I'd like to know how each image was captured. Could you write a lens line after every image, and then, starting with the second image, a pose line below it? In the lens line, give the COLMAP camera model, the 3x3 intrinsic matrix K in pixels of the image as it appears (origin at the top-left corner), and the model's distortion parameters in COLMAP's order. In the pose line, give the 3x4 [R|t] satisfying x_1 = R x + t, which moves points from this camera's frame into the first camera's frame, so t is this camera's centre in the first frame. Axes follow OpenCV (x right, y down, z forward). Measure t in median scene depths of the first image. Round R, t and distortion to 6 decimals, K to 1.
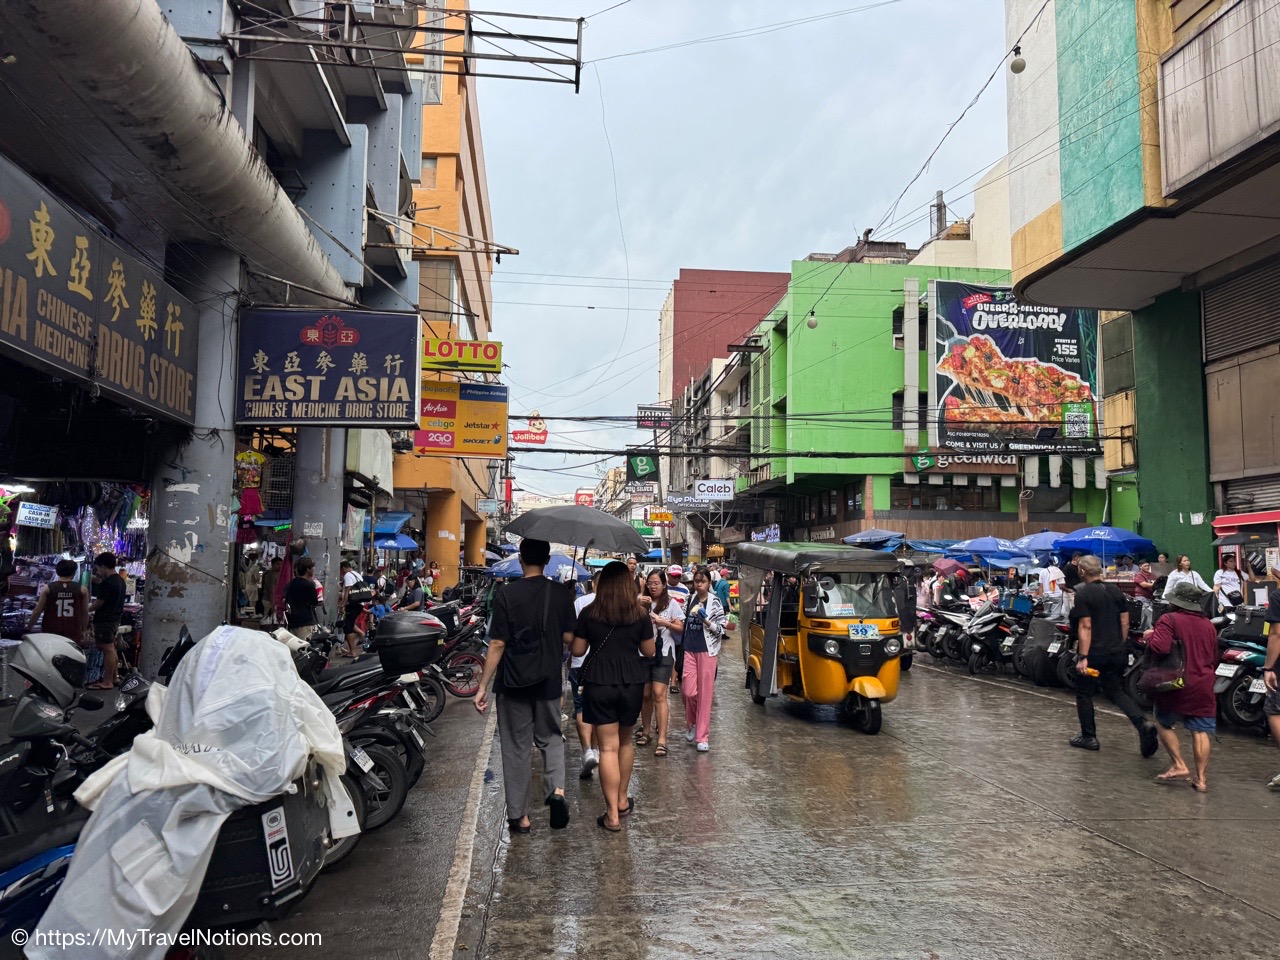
lens RADIAL K [[921.0, 0, 642.2], [0, 921.0, 483.9], [0, 0, 1]] dist [0.006151, 0.000471]
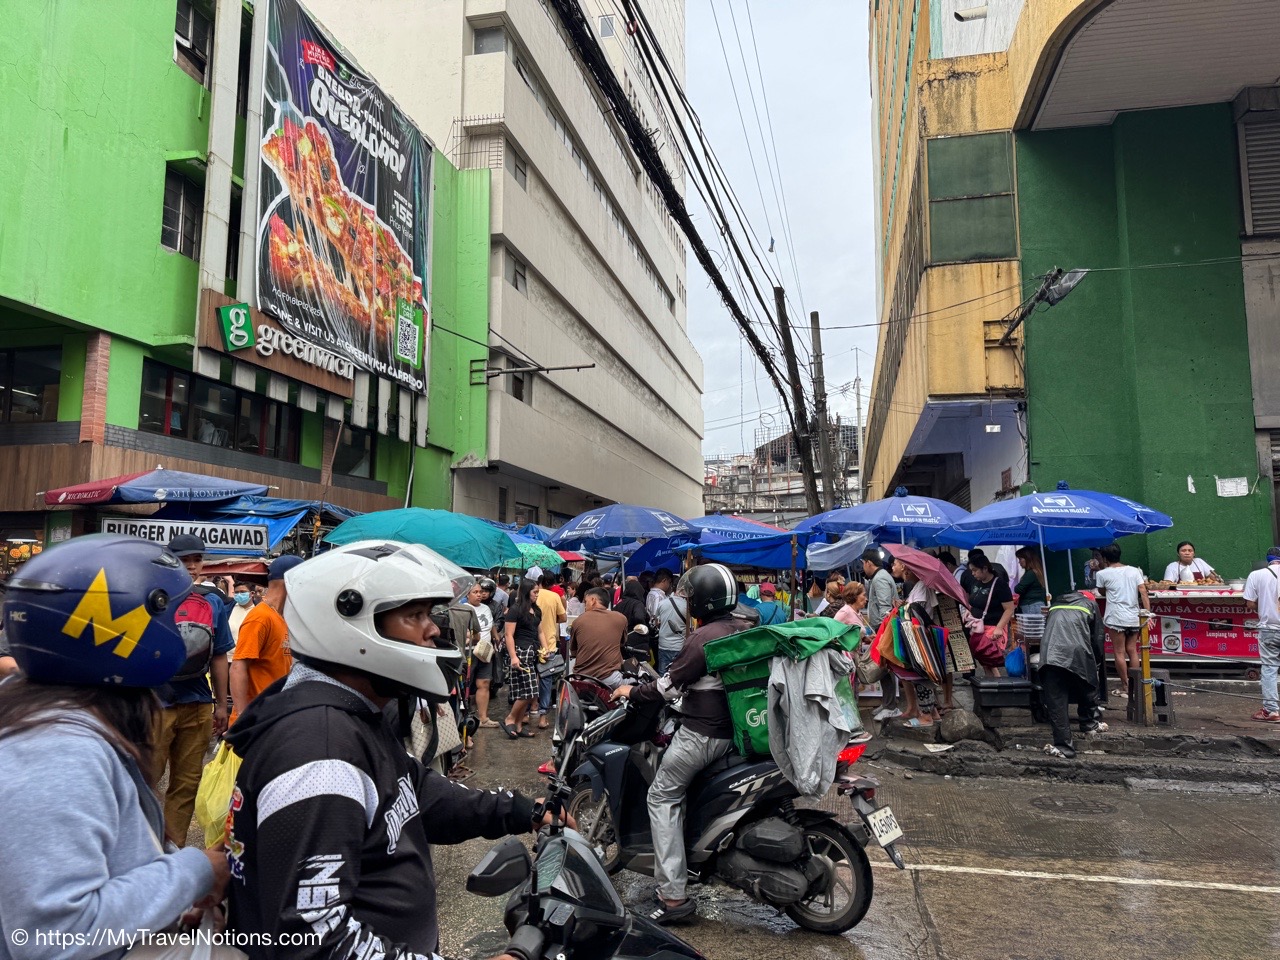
lens RADIAL K [[921.0, 0, 642.6], [0, 921.0, 482.5], [0, 0, 1]] dist [0.006151, 0.000471]
pose [[0.319233, 0.098195, 0.942575, -0.046546], [-0.087392, 0.993429, -0.073895, 0.062630], [-0.943638, -0.058784, 0.325717, 0.650427]]
